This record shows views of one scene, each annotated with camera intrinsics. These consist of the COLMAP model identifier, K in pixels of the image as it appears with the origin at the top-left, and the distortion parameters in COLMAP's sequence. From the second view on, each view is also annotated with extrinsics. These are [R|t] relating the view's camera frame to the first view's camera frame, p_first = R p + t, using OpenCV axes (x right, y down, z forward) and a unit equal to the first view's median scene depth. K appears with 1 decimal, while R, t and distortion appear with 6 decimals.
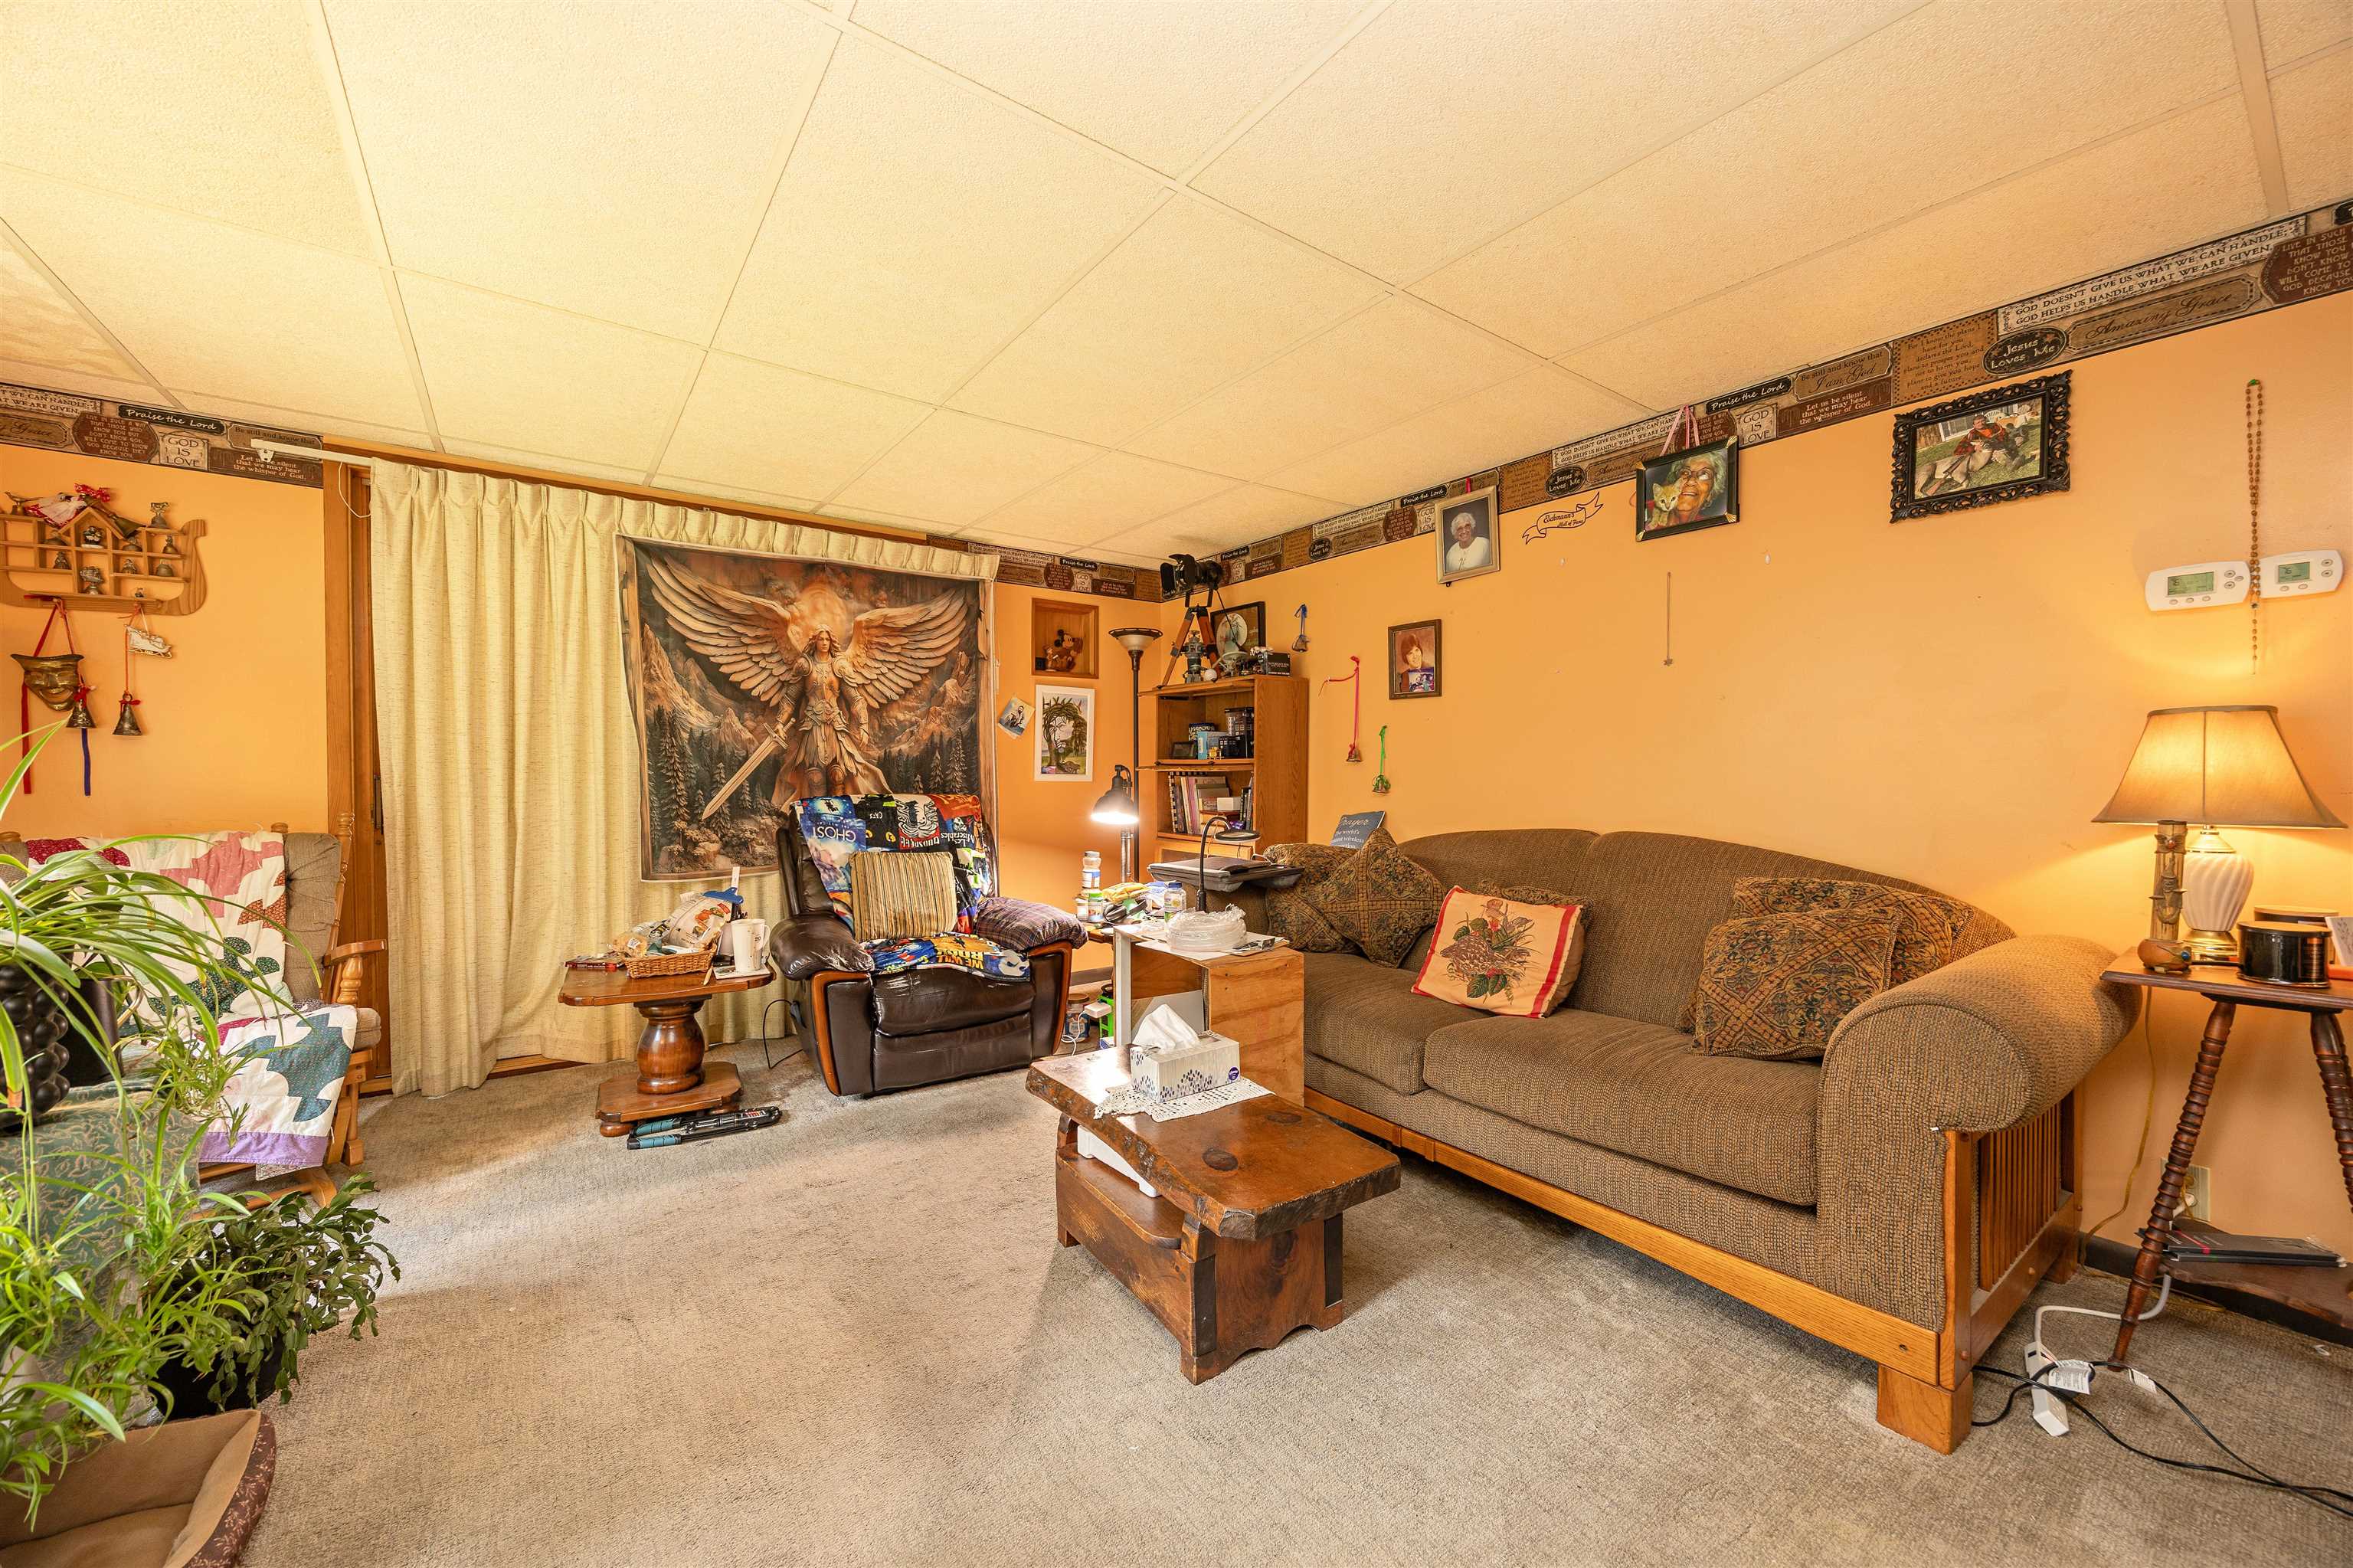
lens RADIAL K [[899.8, 0, 1158.2], [0, 899.8, 785.6], [0, 0, 1]] dist [-0.001711, 0.000000]
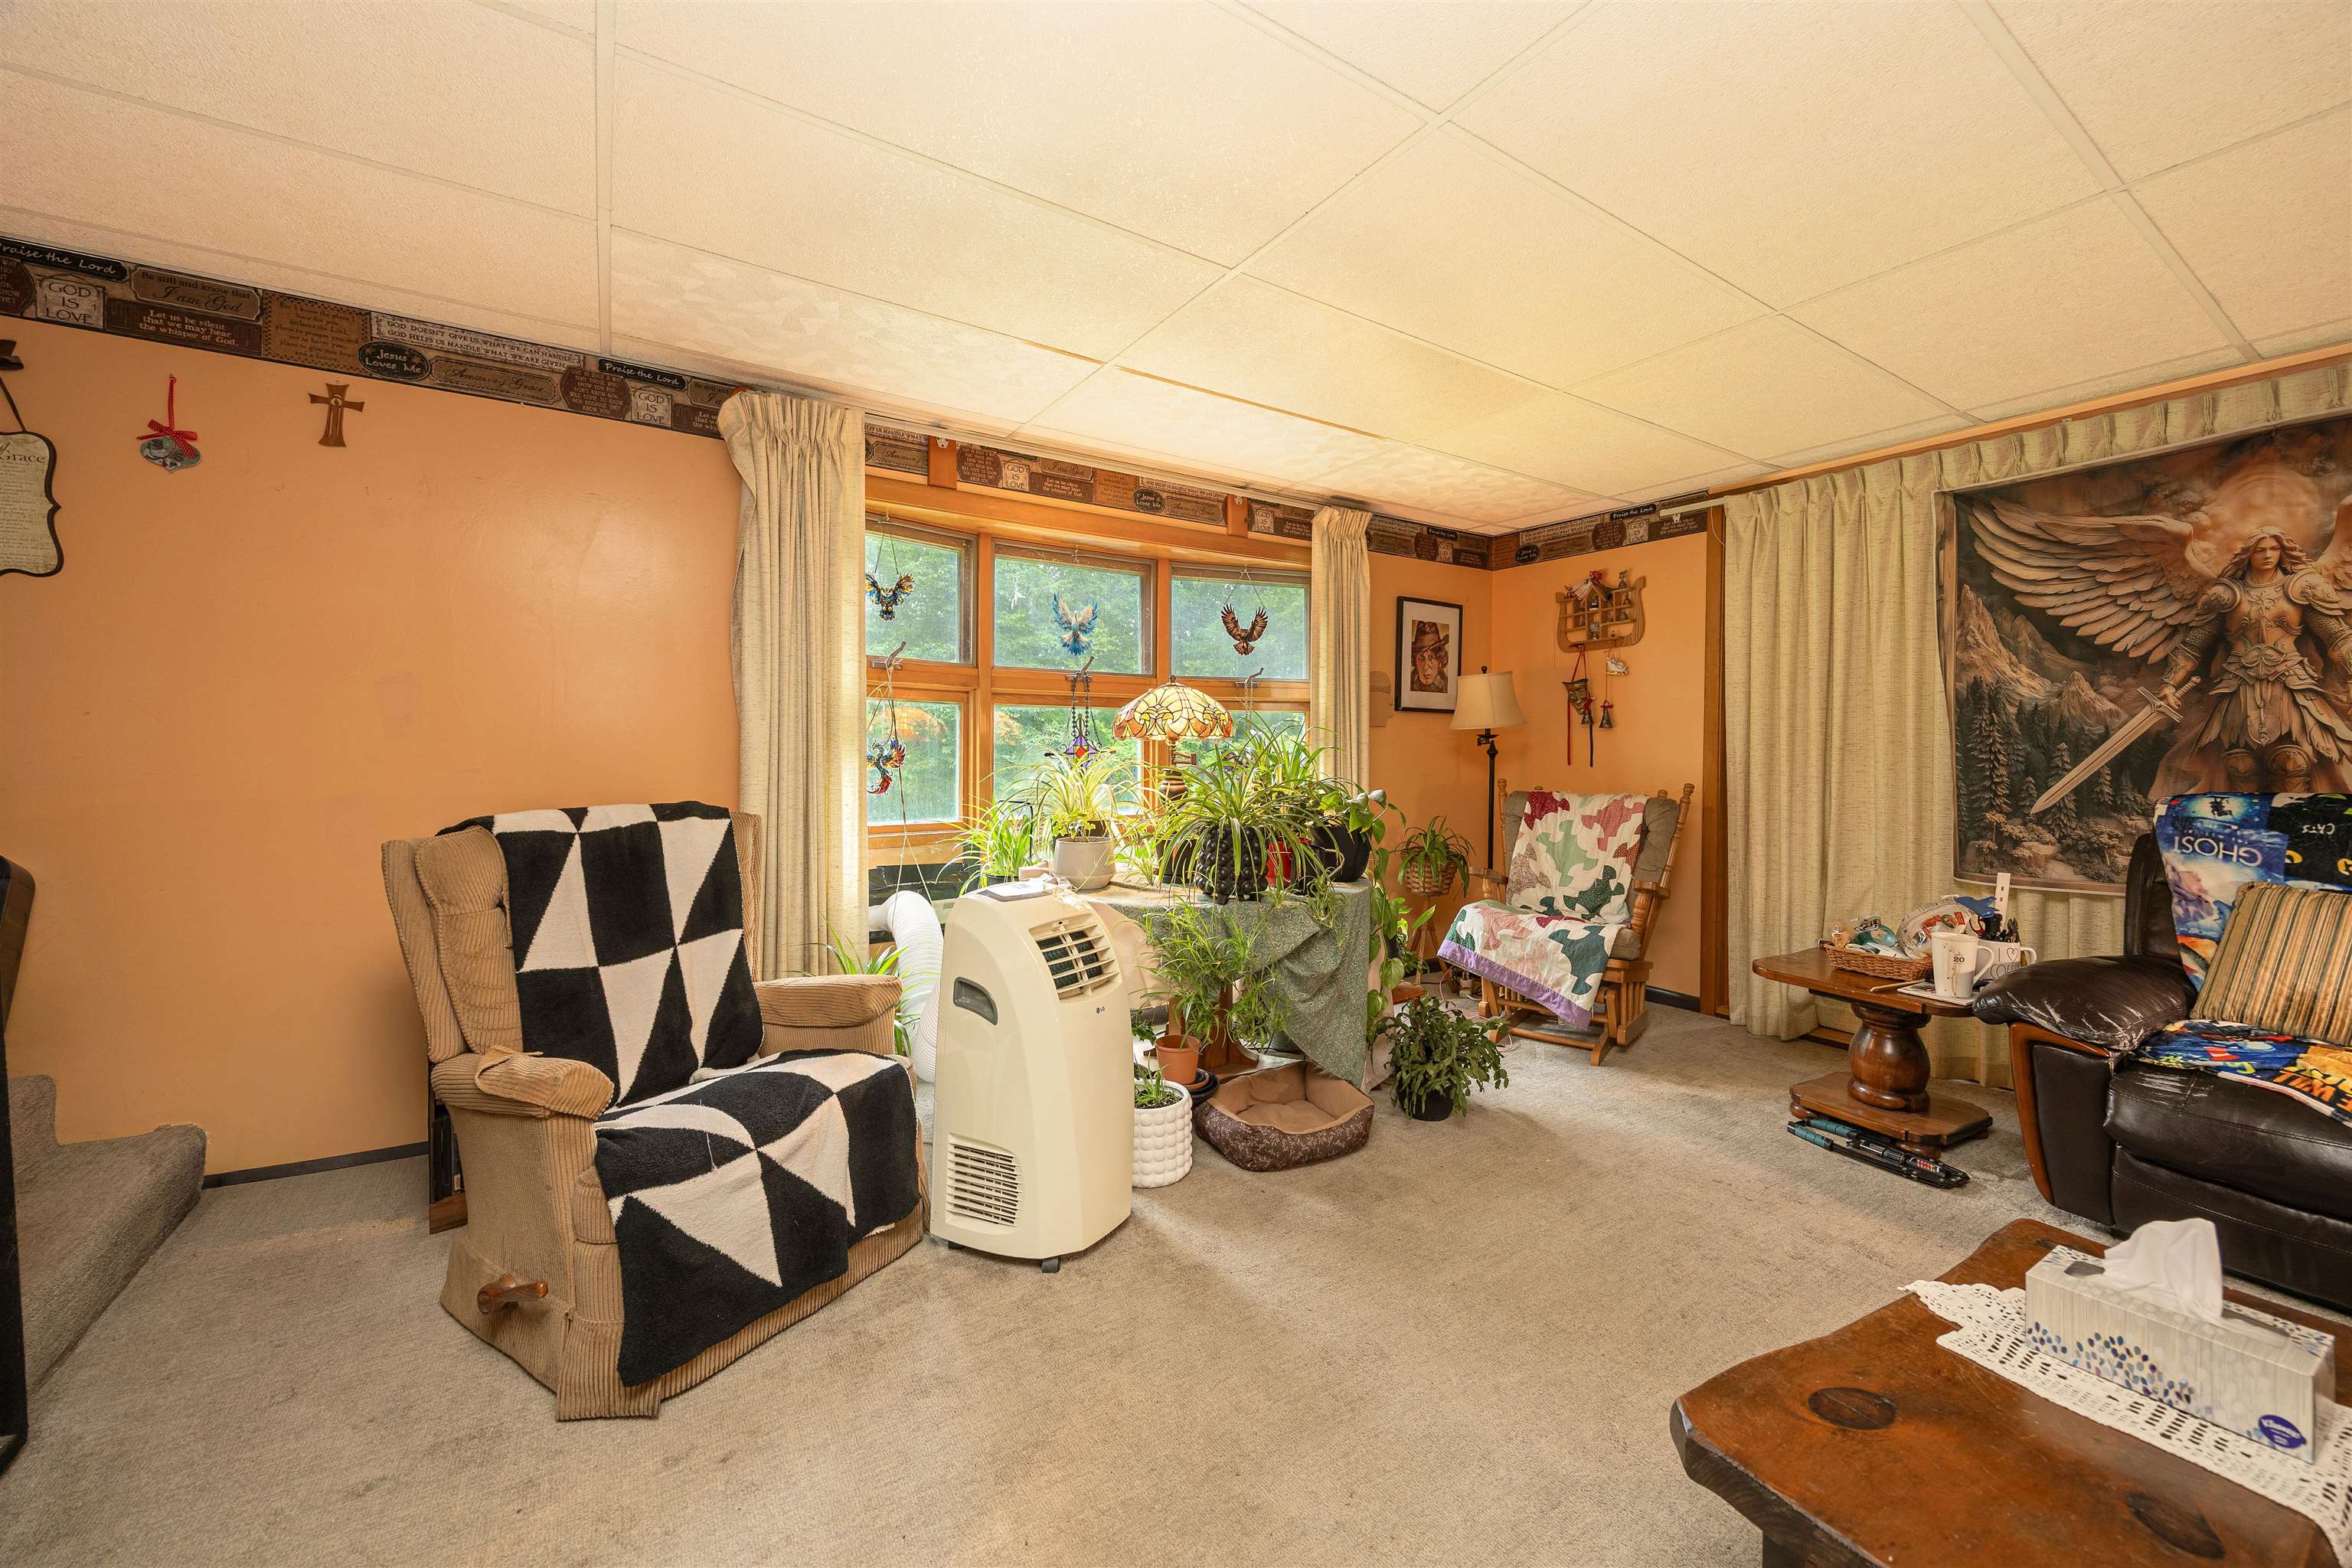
lens RADIAL K [[894.5, 0, 1187.2], [0, 894.5, 764.4], [0, 0, 1]] dist [-0.006934, -0.000001]
pose [[-0.049260, 0.015310, -0.998669, 0.348618], [-0.022336, 0.999616, 0.016426, -0.002769], [0.998536, 0.023116, -0.048899, 0.306040]]
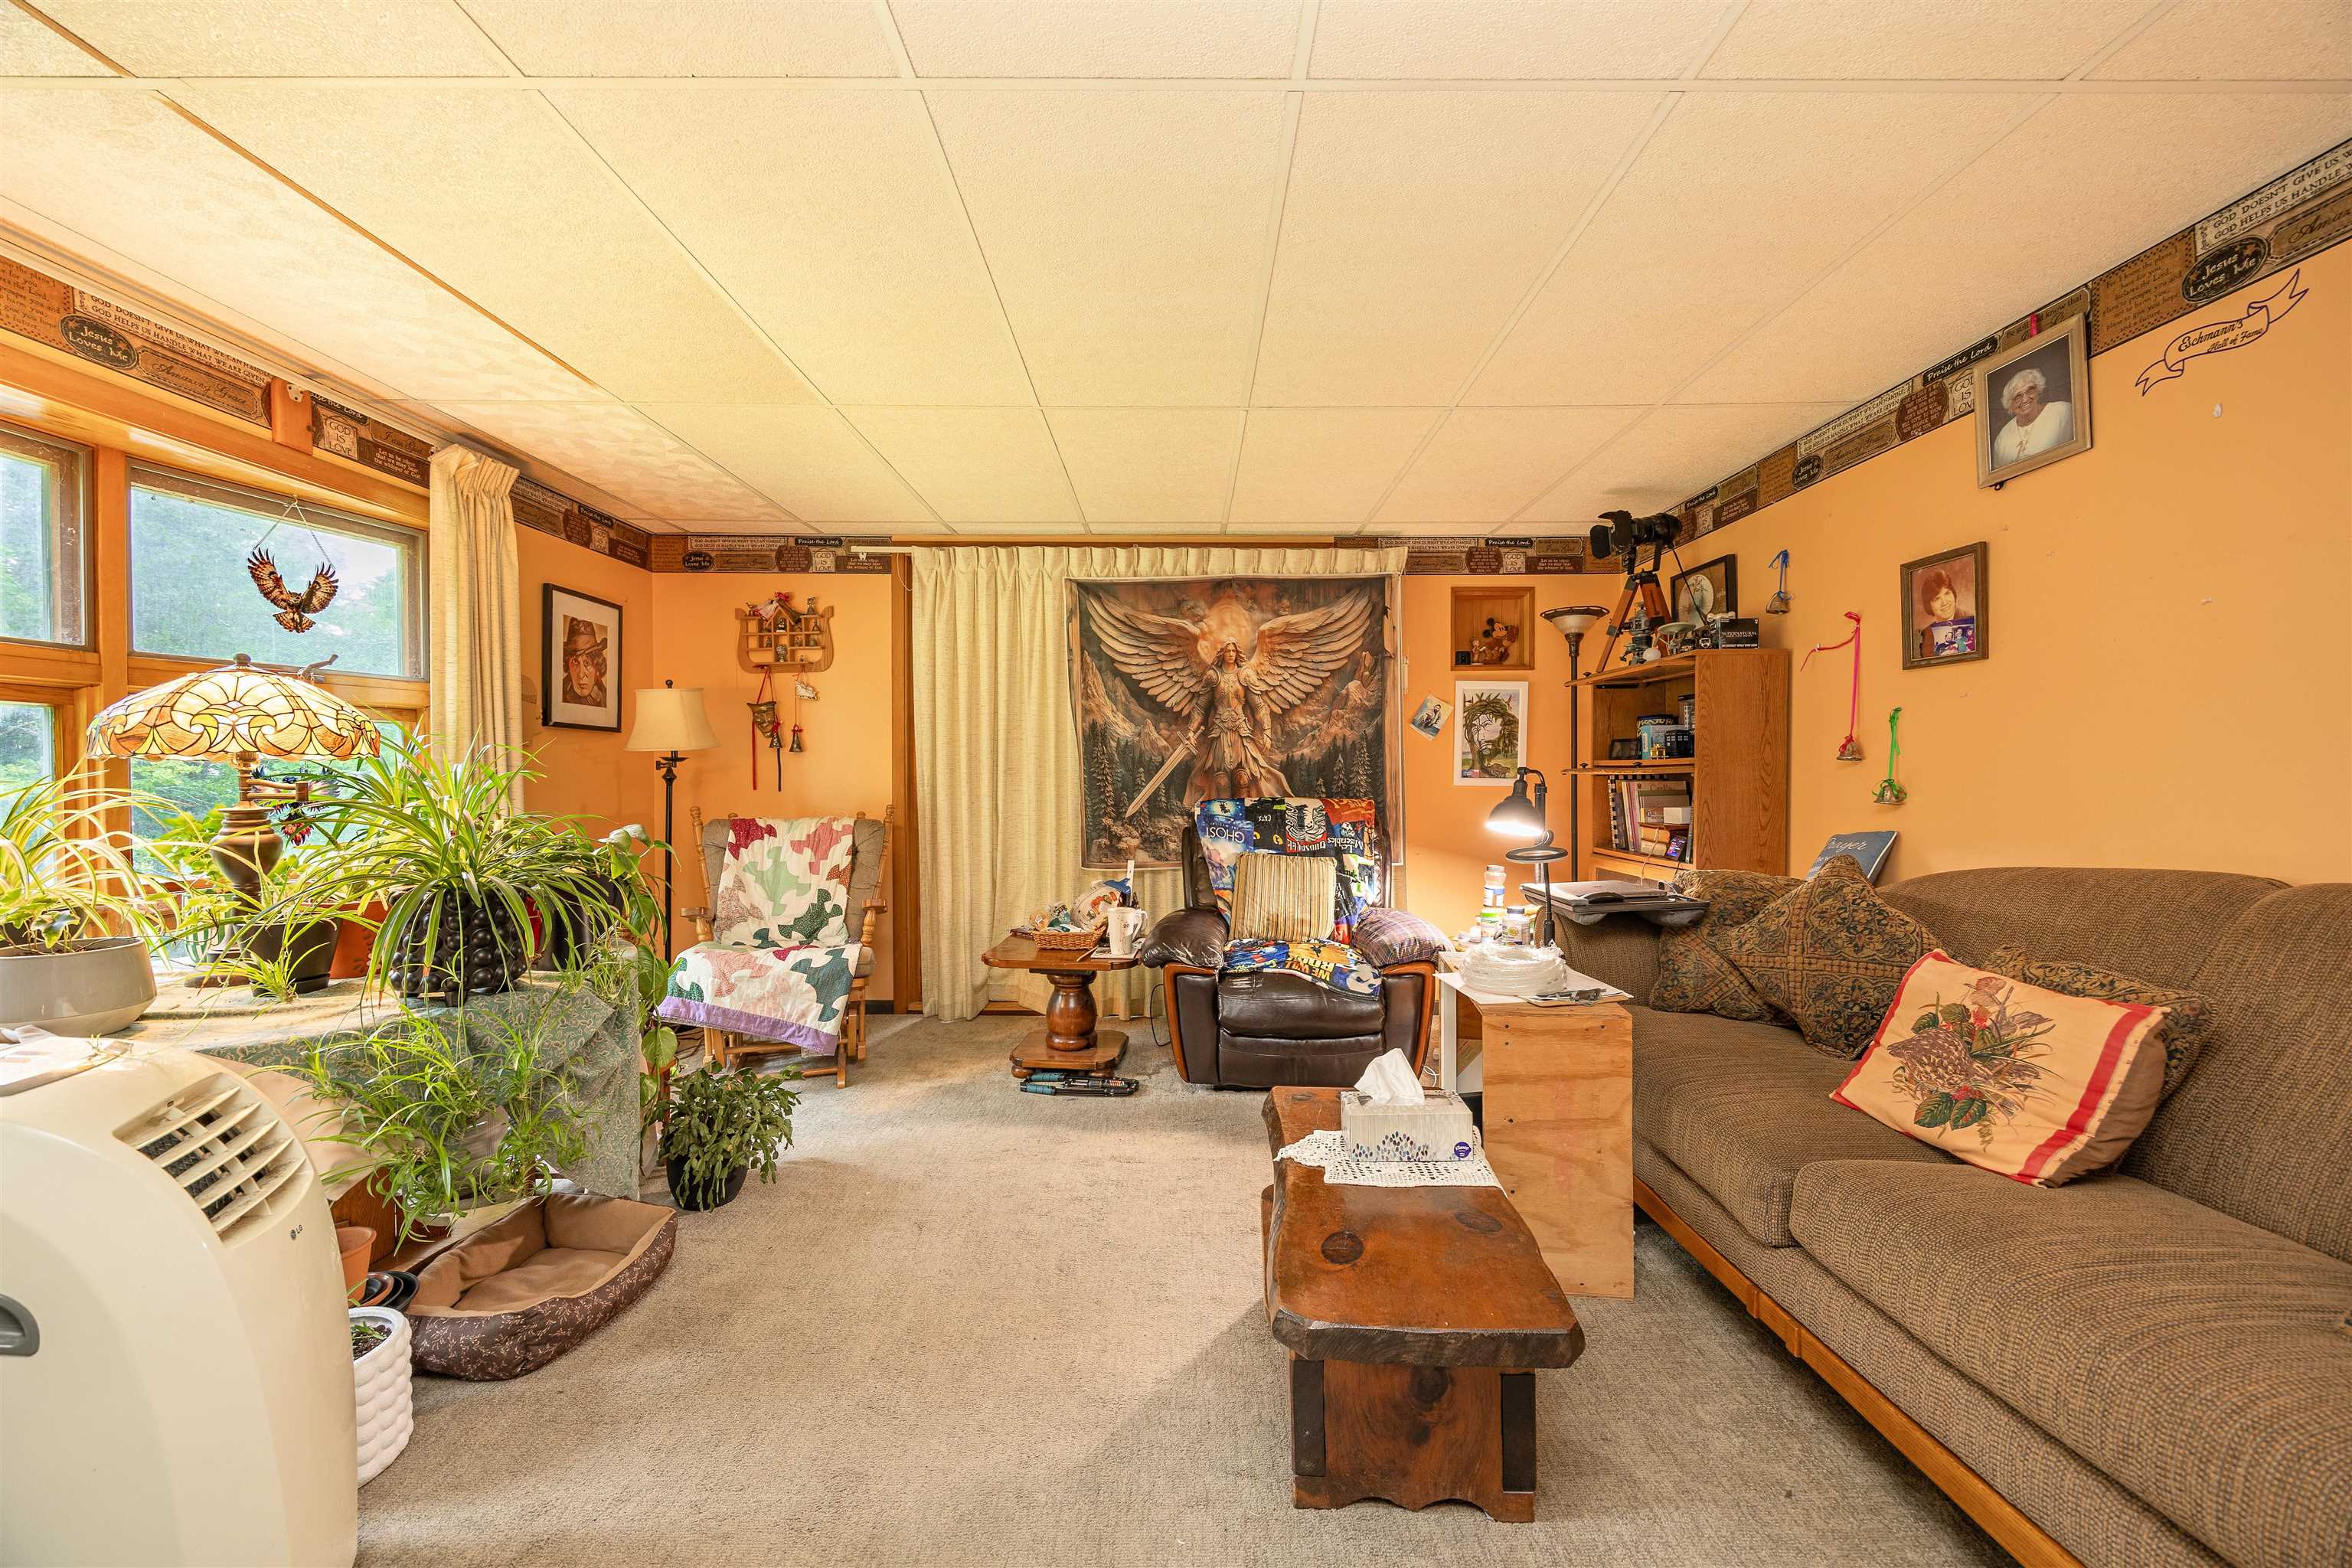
lens RADIAL K [[882.6, 0, 1171.8], [0, 882.6, 786.1], [0, 0, 1]] dist [-0.003760, -0.000039]
pose [[0.809028, 0.005382, -0.587745, 0.215622], [-0.008358, 0.999962, -0.002348, -0.000086], [0.587710, 0.006811, 0.809043, 0.135382]]
